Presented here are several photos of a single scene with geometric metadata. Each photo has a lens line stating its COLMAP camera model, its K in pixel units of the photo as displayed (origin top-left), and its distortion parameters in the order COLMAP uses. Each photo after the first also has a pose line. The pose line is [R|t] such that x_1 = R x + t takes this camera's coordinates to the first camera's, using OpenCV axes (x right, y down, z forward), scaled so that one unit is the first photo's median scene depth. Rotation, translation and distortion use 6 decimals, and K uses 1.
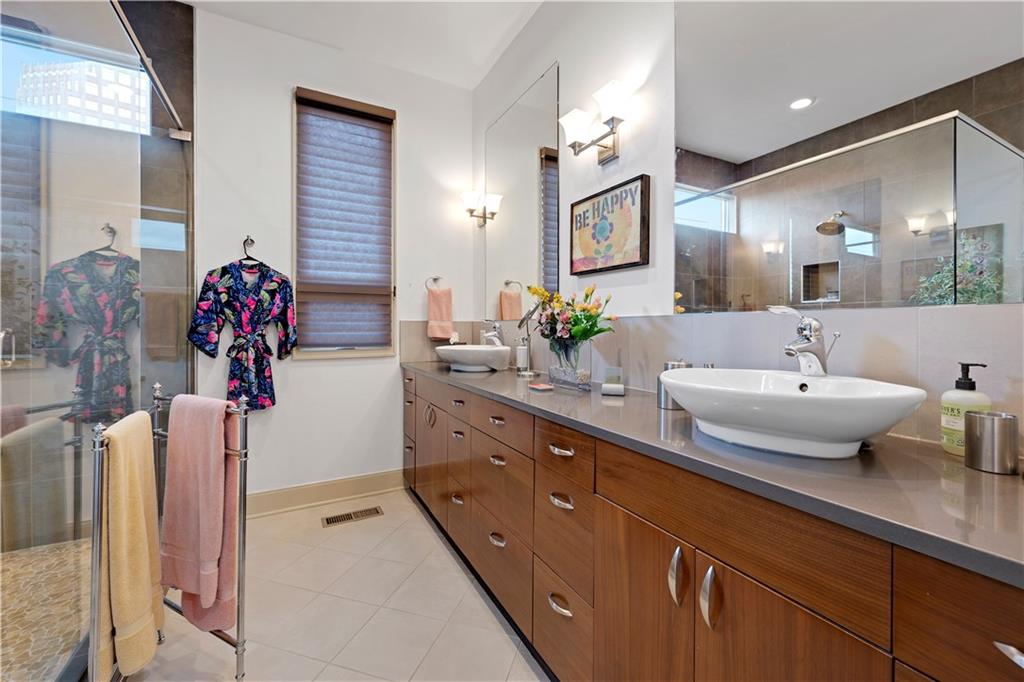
lens RADIAL K [[413.8, 0, 511.6], [0, 413.8, 325.1], [0, 0, 1]] dist [0.001059, -0.000094]
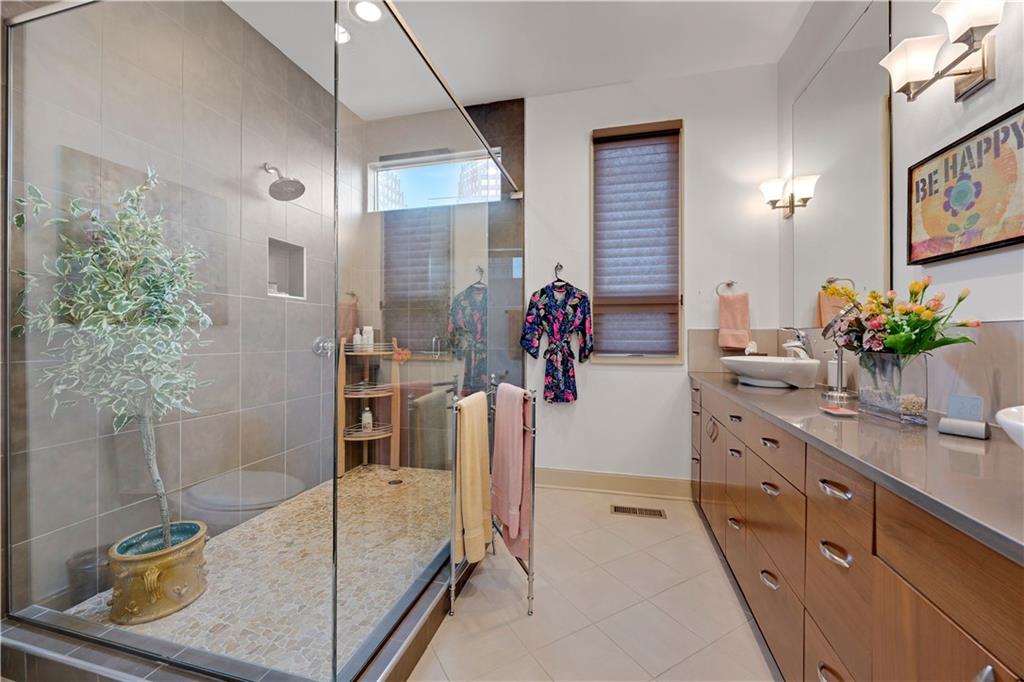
lens RADIAL K [[408.3, 0, 510.3], [0, 408.3, 331.4], [0, 0, 1]] dist [-0.002087, -0.000291]
pose [[0.731473, -0.004038, -0.681858, 0.103057], [0.000330, 0.999984, -0.005568, -0.000328], [0.681870, 0.003847, 0.731463, -0.002001]]
